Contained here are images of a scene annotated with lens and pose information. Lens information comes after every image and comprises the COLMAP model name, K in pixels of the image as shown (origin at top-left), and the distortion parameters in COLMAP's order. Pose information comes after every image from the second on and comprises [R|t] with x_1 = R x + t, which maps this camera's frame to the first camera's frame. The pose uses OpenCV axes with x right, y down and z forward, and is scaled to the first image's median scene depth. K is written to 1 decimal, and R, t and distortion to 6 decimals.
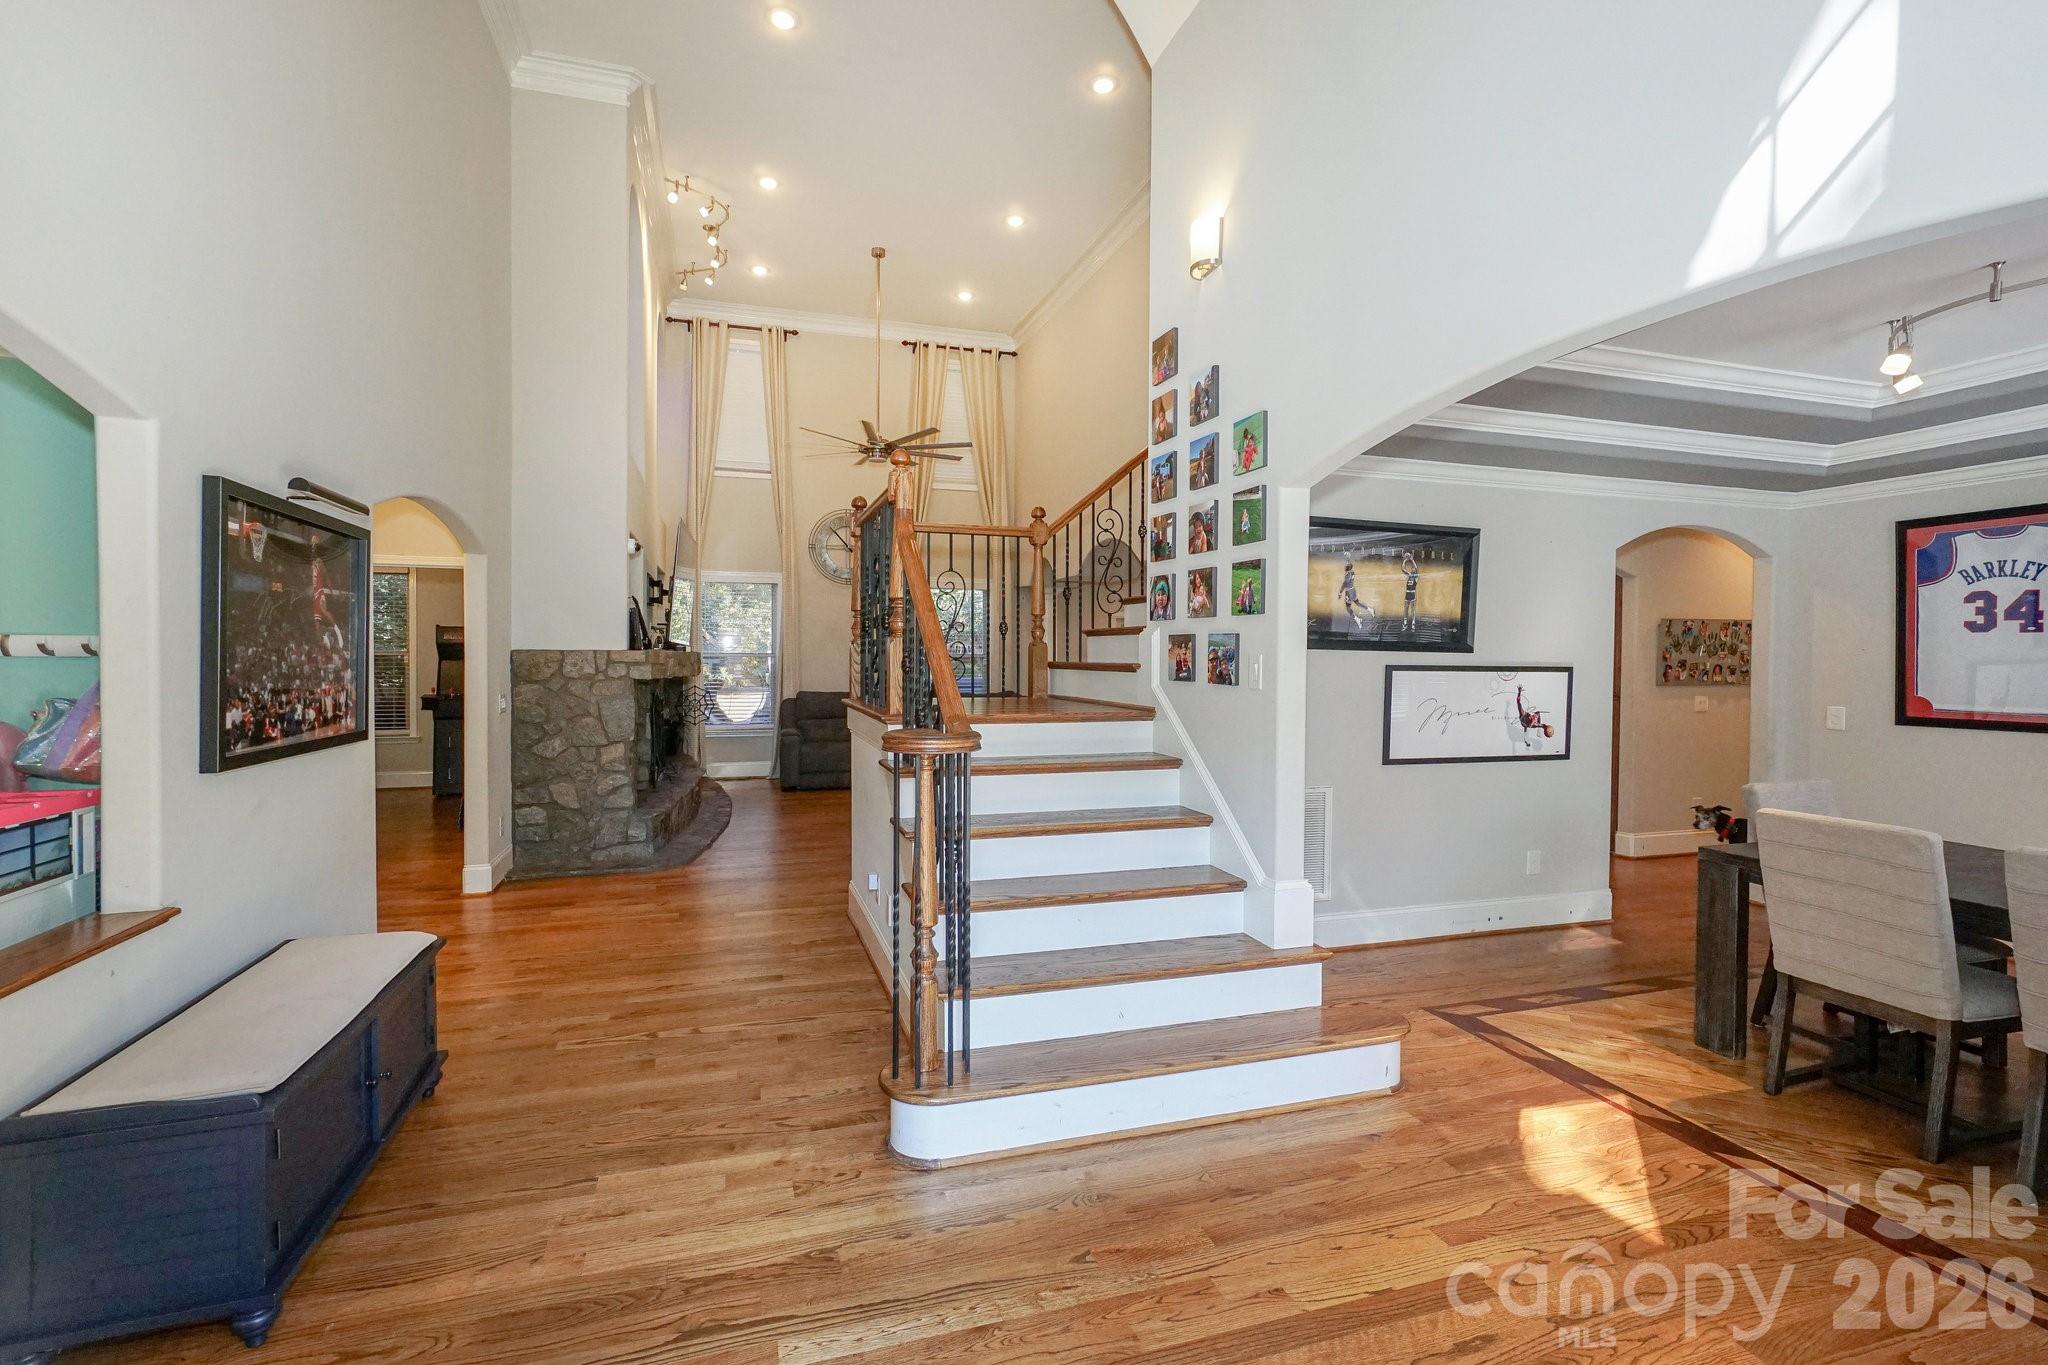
lens RADIAL K [[887.1, 0, 1032.2], [0, 887.1, 678.0], [0, 0, 1]] dist [-0.011601, 0.006939]
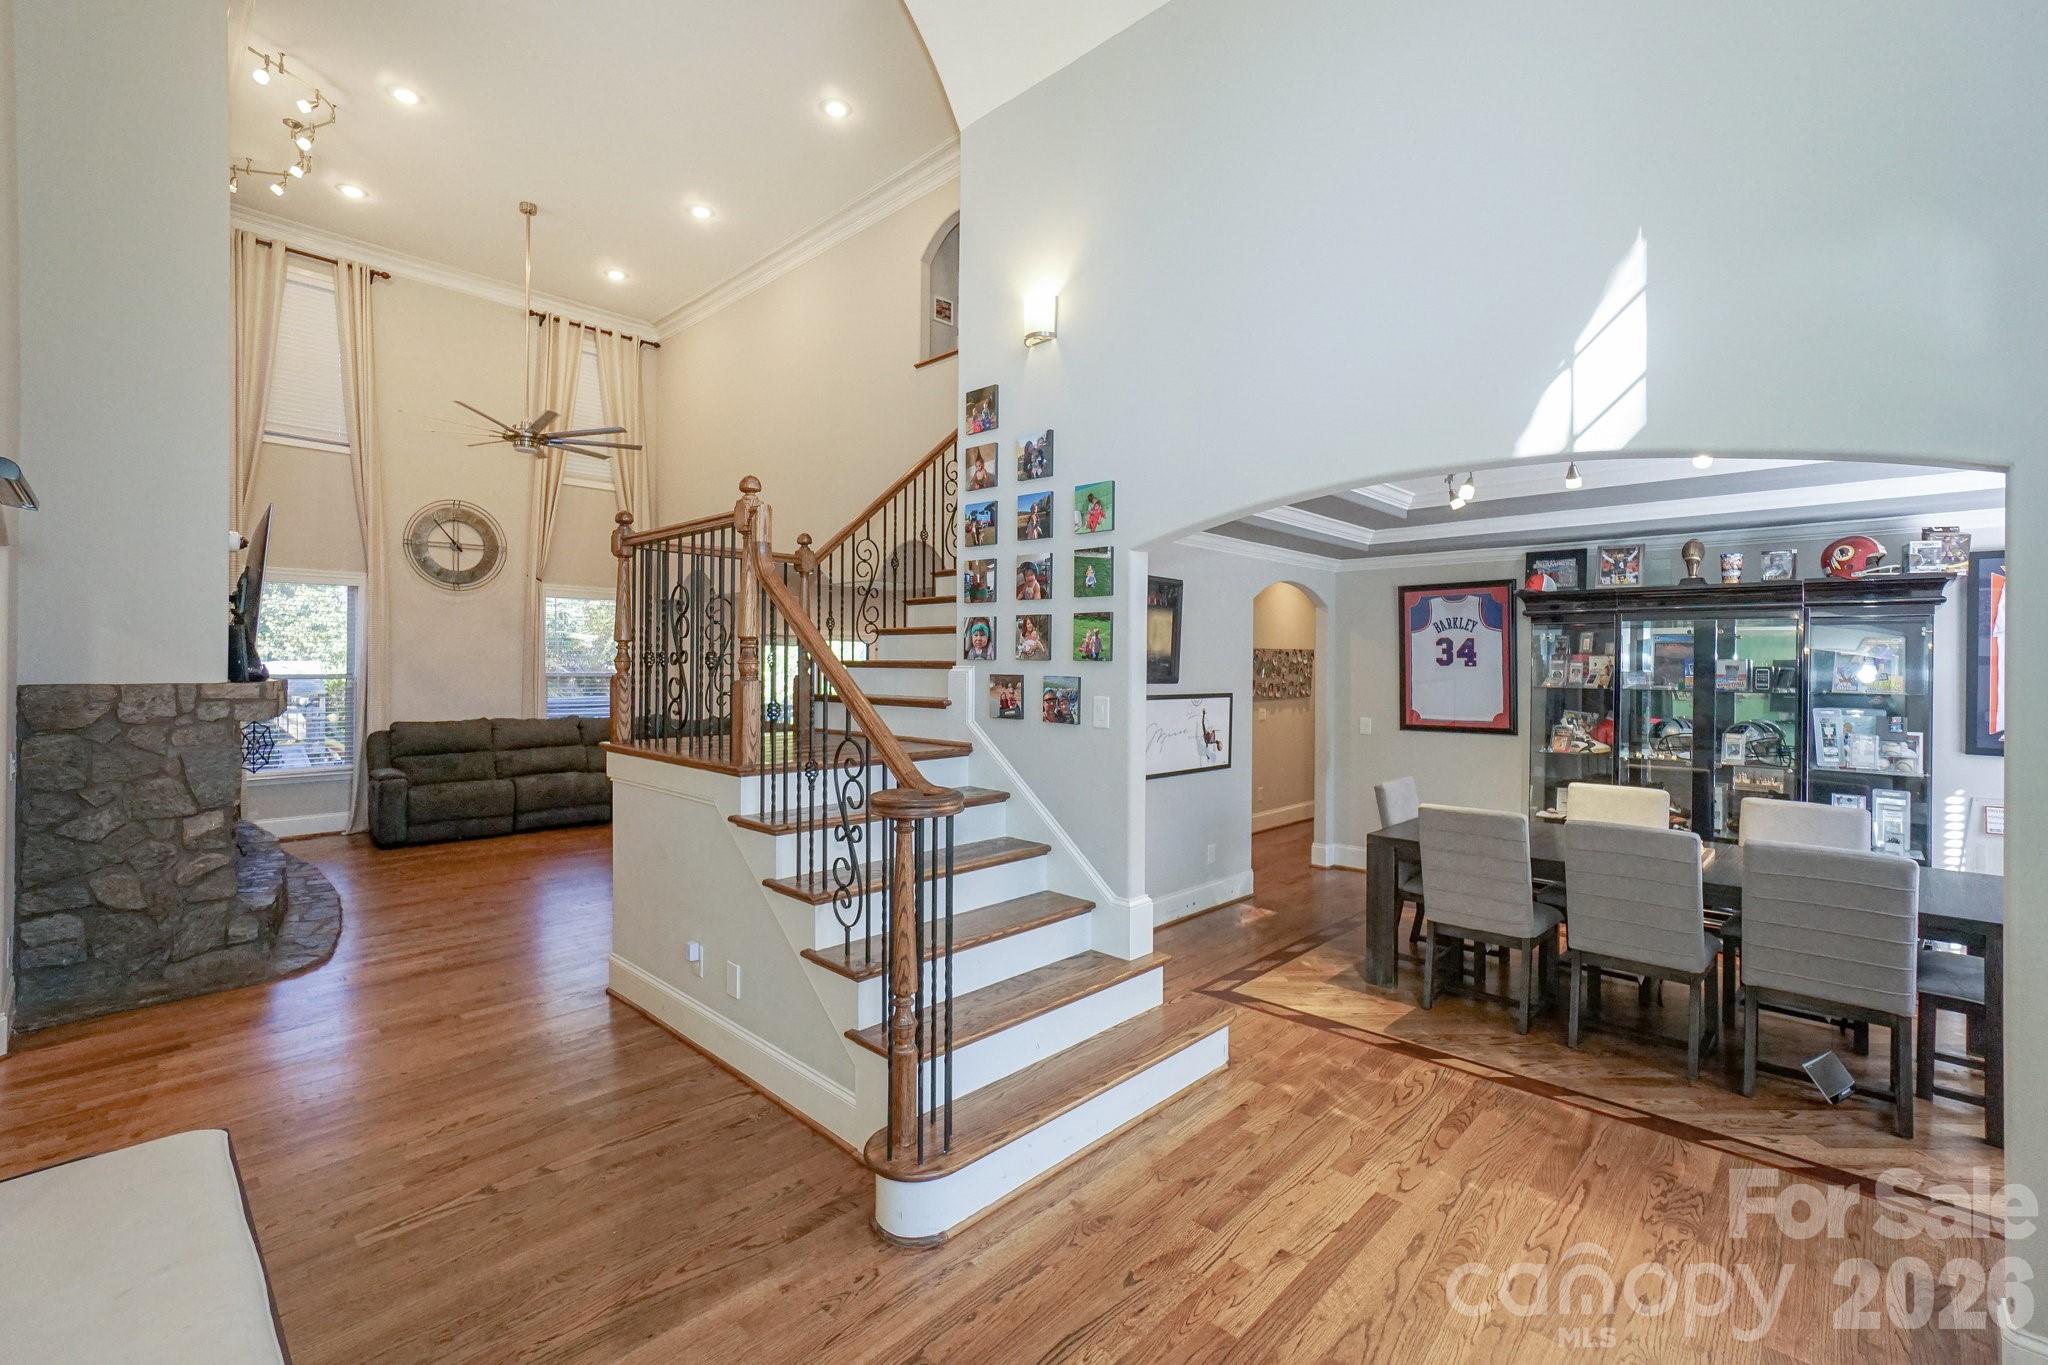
lens RADIAL K [[887.1, 0, 1016.1], [0, 887.1, 672.0], [0, 0, 1]] dist [-0.011601, 0.006939]
pose [[0.880633, -0.000882, 0.473799, -0.324445], [0.006291, 0.999932, -0.009832, -0.042021], [-0.473758, 0.011639, 0.880578, 0.061187]]
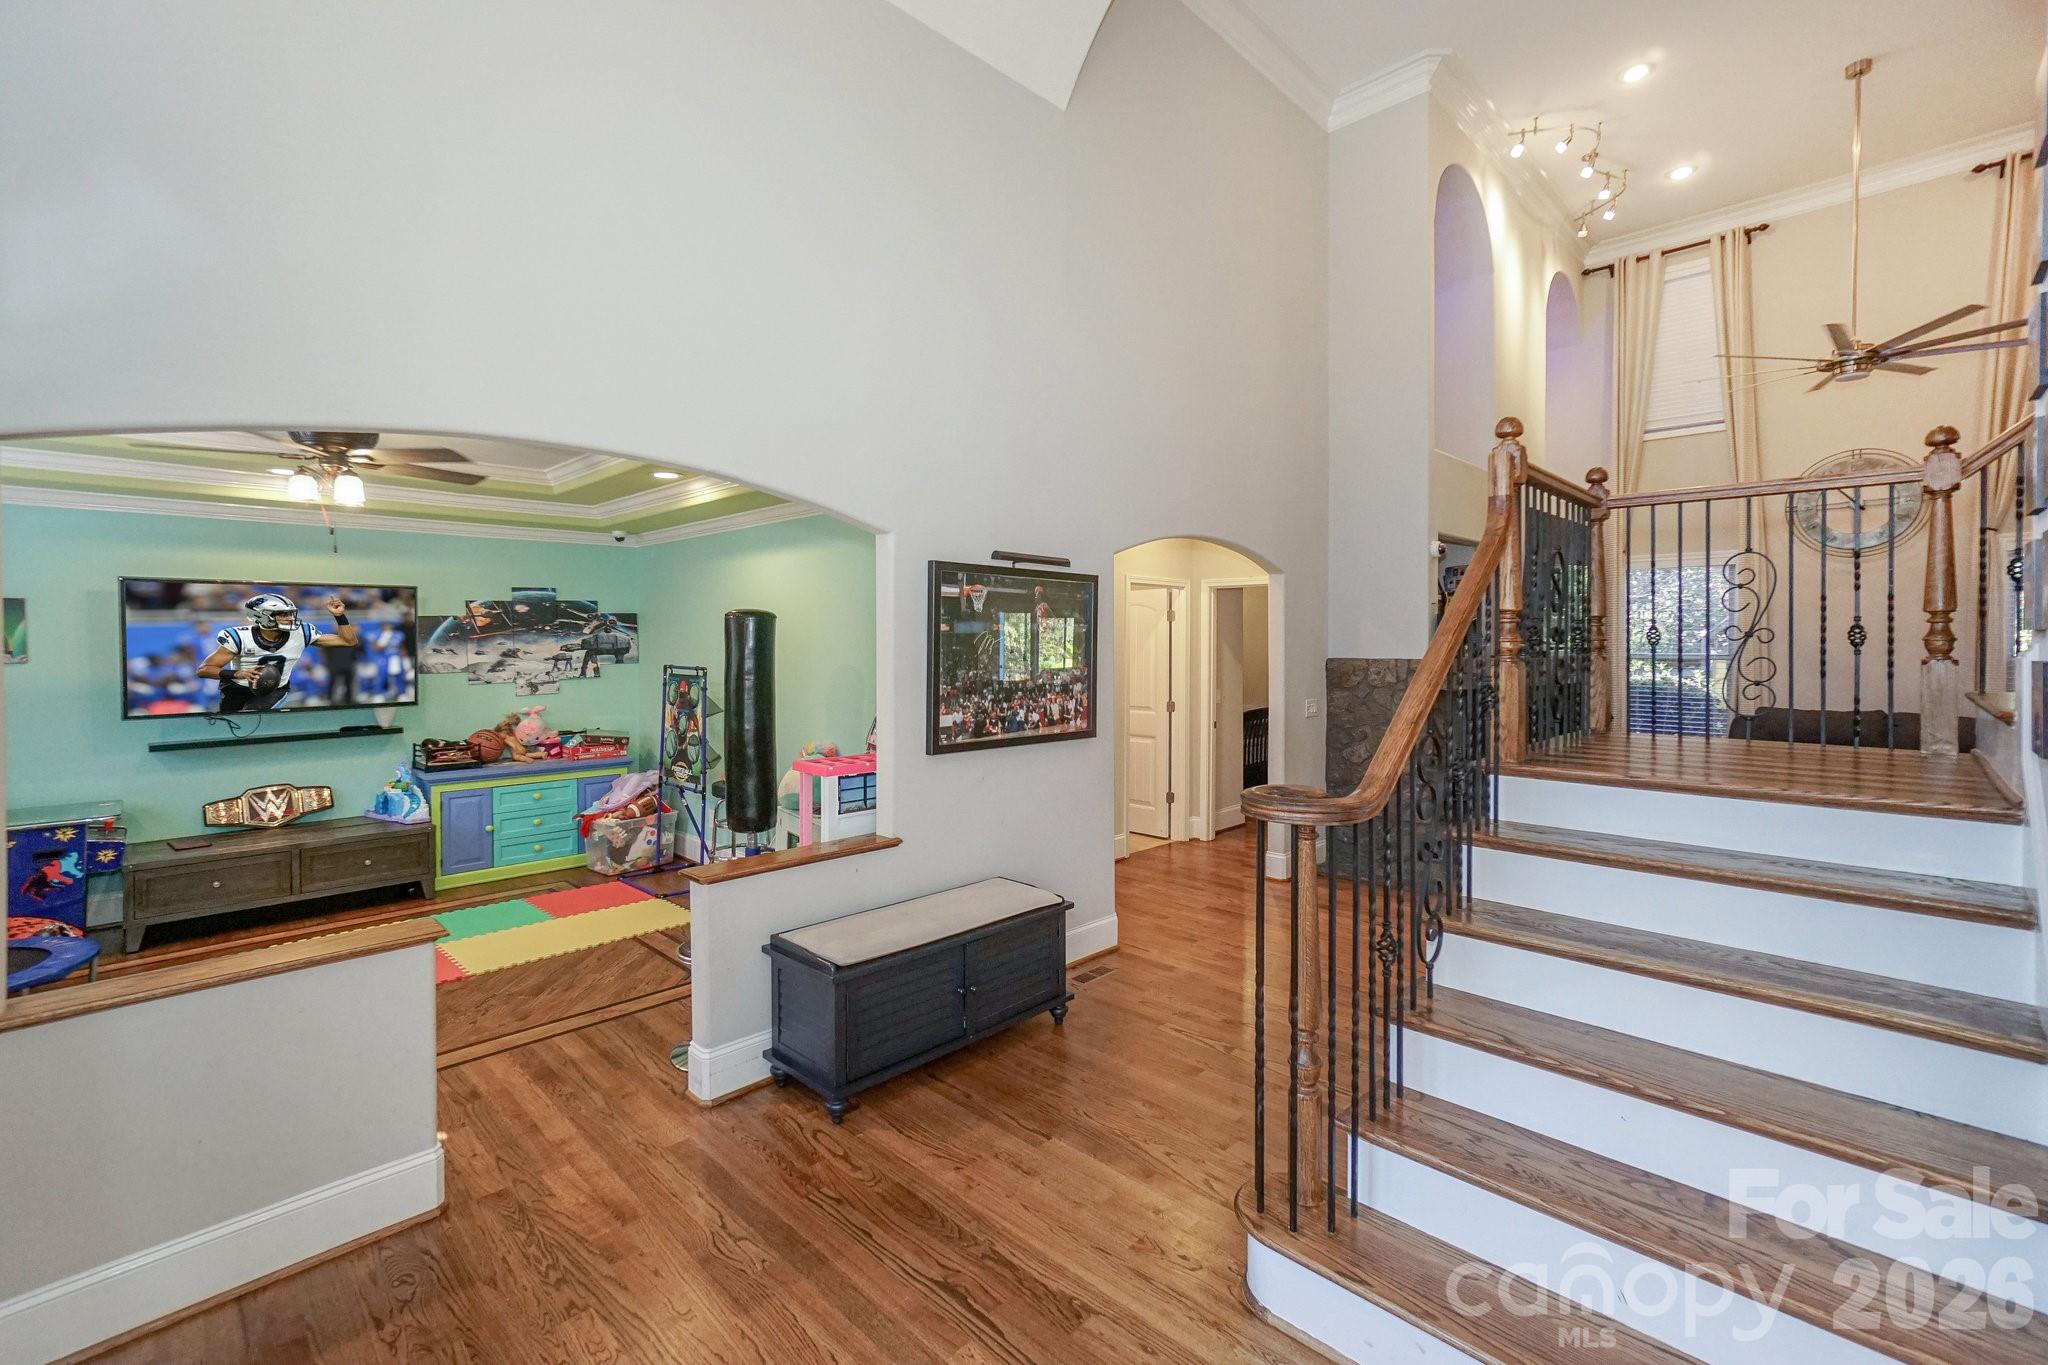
lens RADIAL K [[945.3, 0, 1078.6], [0, 945.3, 651.5], [0, 0, 1]] dist [-0.000370, 0.003246]
pose [[0.467245, 0.005032, -0.884114, 0.382761], [-0.017749, 0.999836, -0.003690, -0.041917], [0.883950, 0.017416, 0.467257, 0.273902]]
